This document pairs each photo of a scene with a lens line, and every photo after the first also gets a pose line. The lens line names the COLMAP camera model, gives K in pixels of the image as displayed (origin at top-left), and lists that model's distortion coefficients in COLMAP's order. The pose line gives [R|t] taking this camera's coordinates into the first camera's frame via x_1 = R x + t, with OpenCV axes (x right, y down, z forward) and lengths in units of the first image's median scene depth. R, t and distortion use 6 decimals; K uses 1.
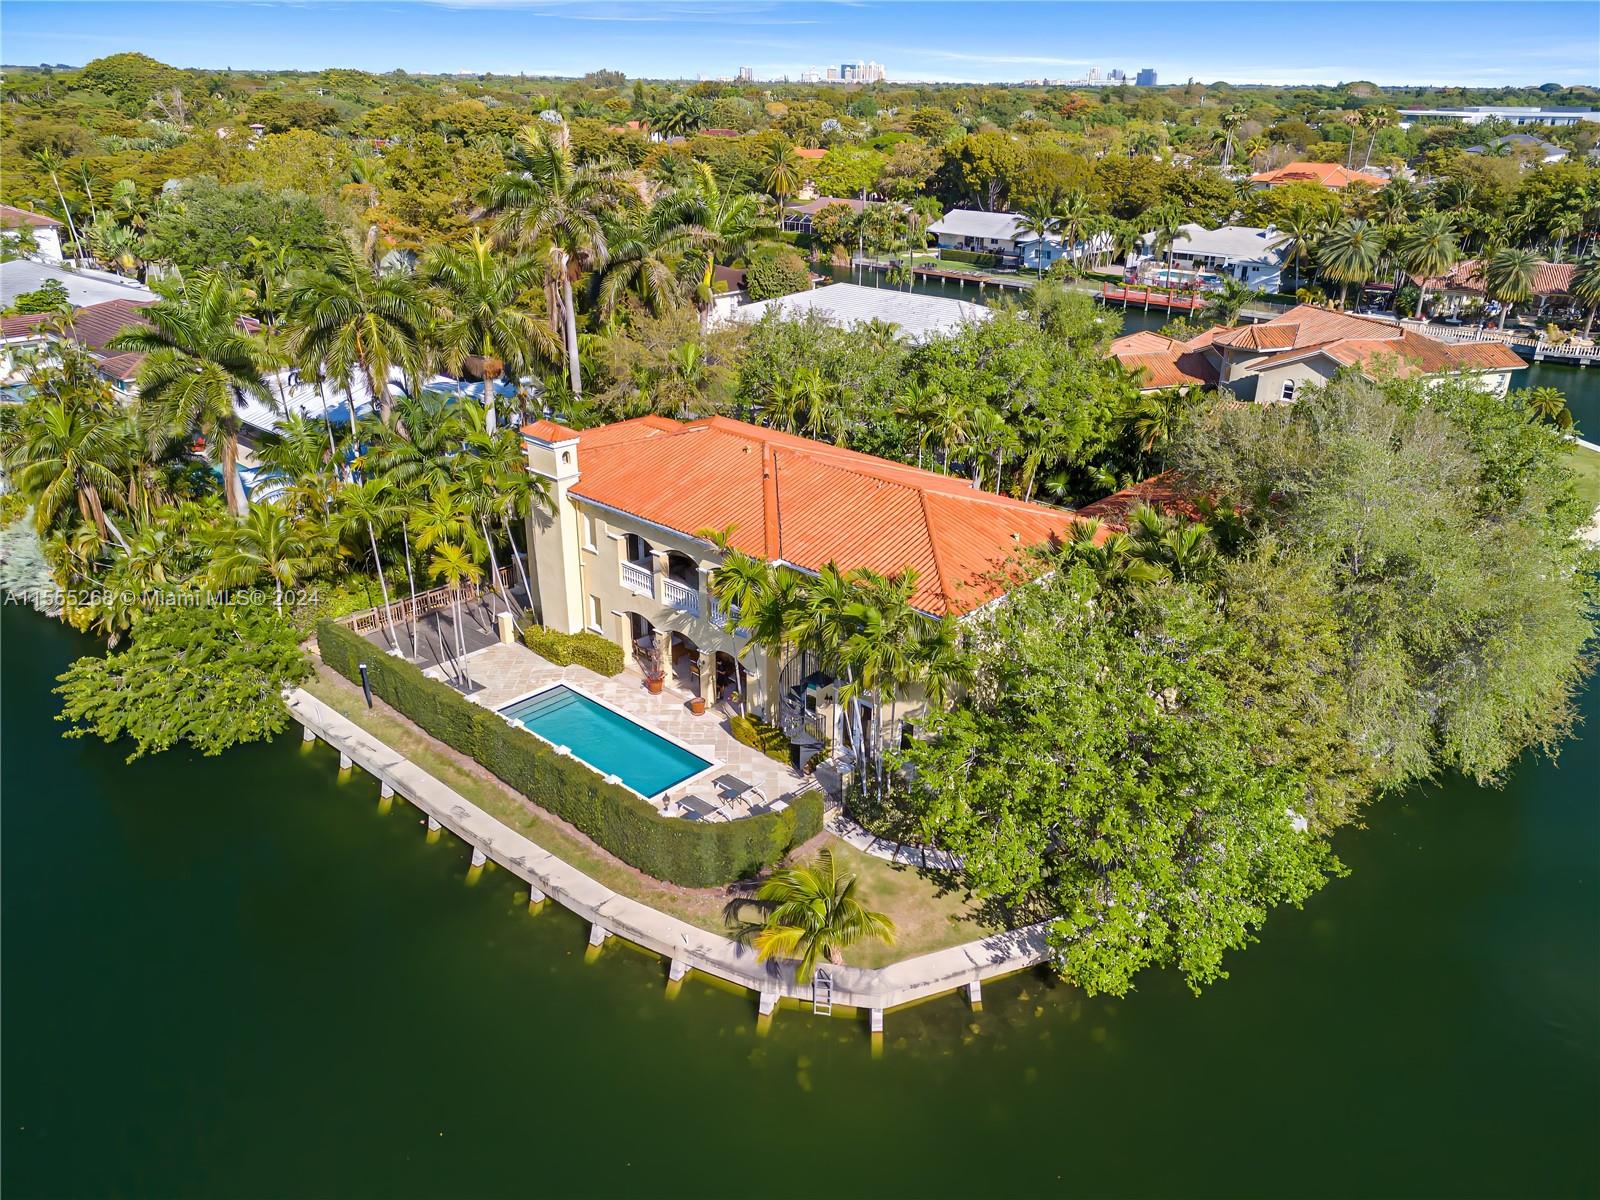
lens RADIAL K [[1180.9, 0, 800.0], [0, 1180.9, 600.0], [0, 0, 1]] dist [0.044948, -0.000987]
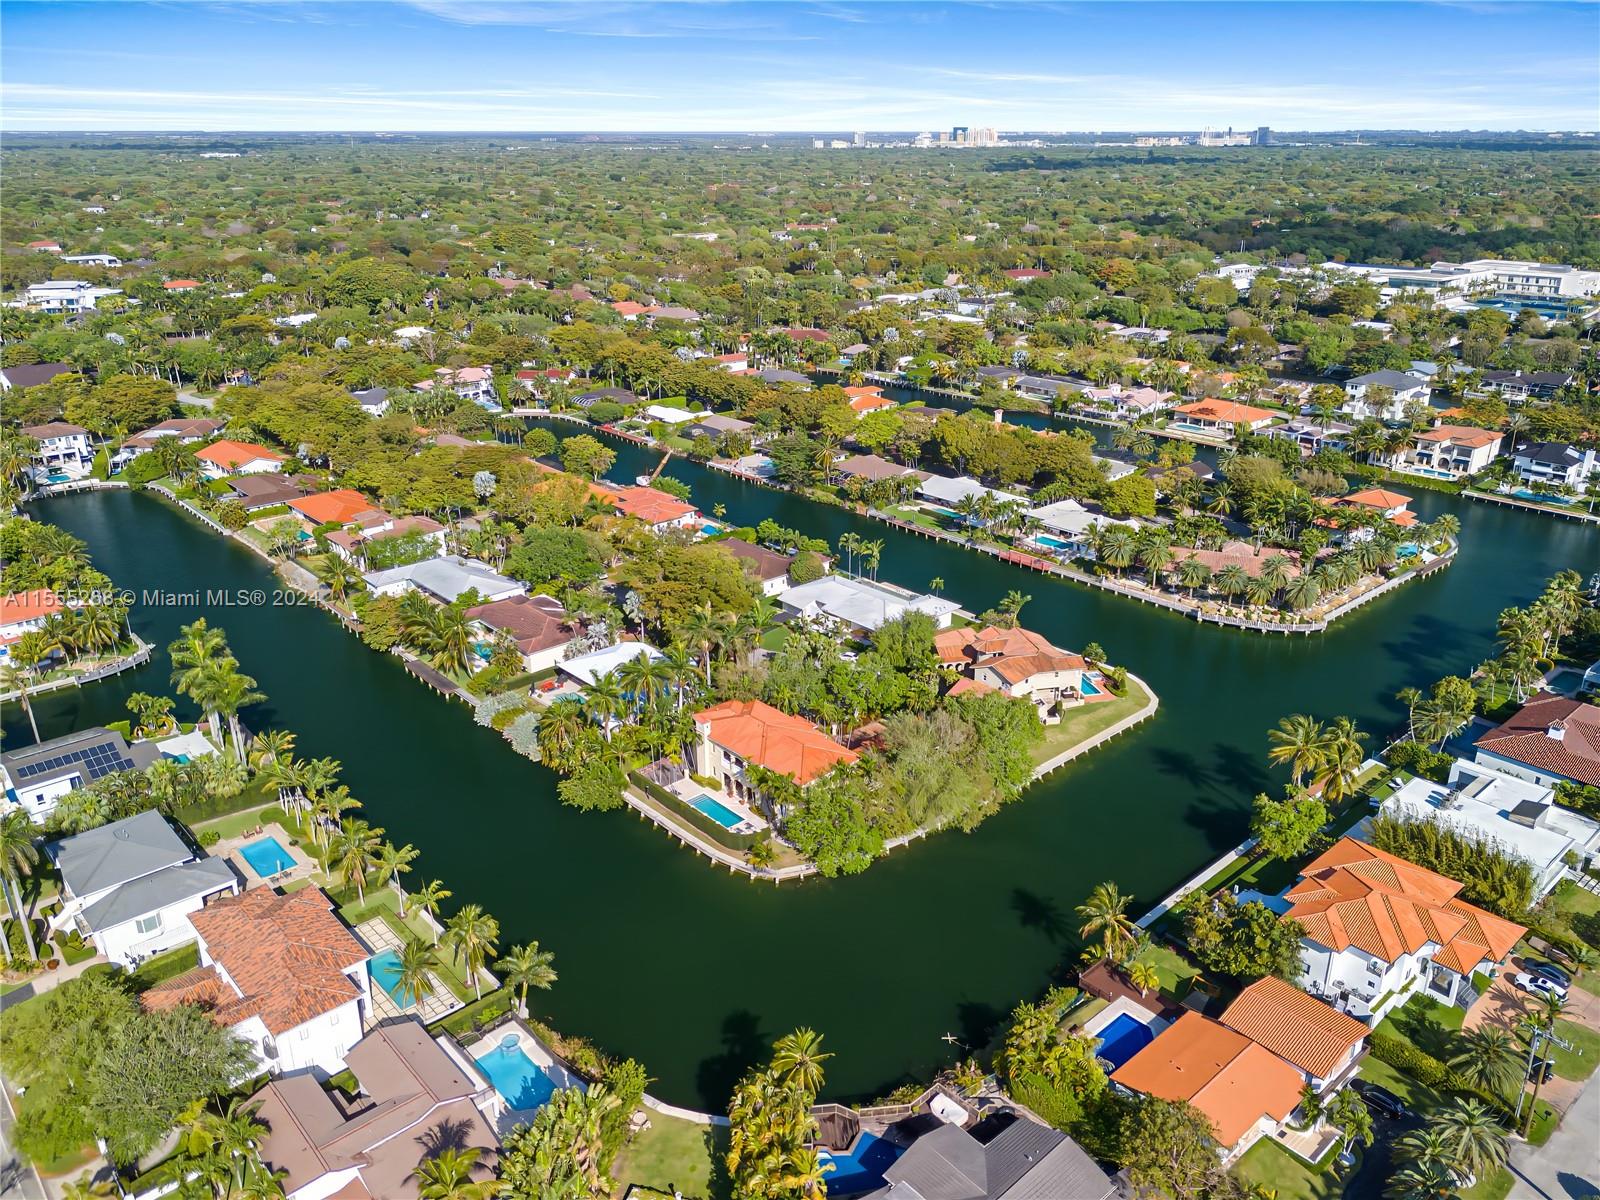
lens RADIAL K [[1180.9, 0, 800.0], [0, 1180.9, 600.0], [0, 0, 1]] dist [0.044948, -0.000987]
pose [[0.995922, 0.021607, -0.087593, 0.397576], [-0.025045, 0.998951, -0.038346, -0.398748], [0.086672, 0.040383, 0.995418, -2.630020]]
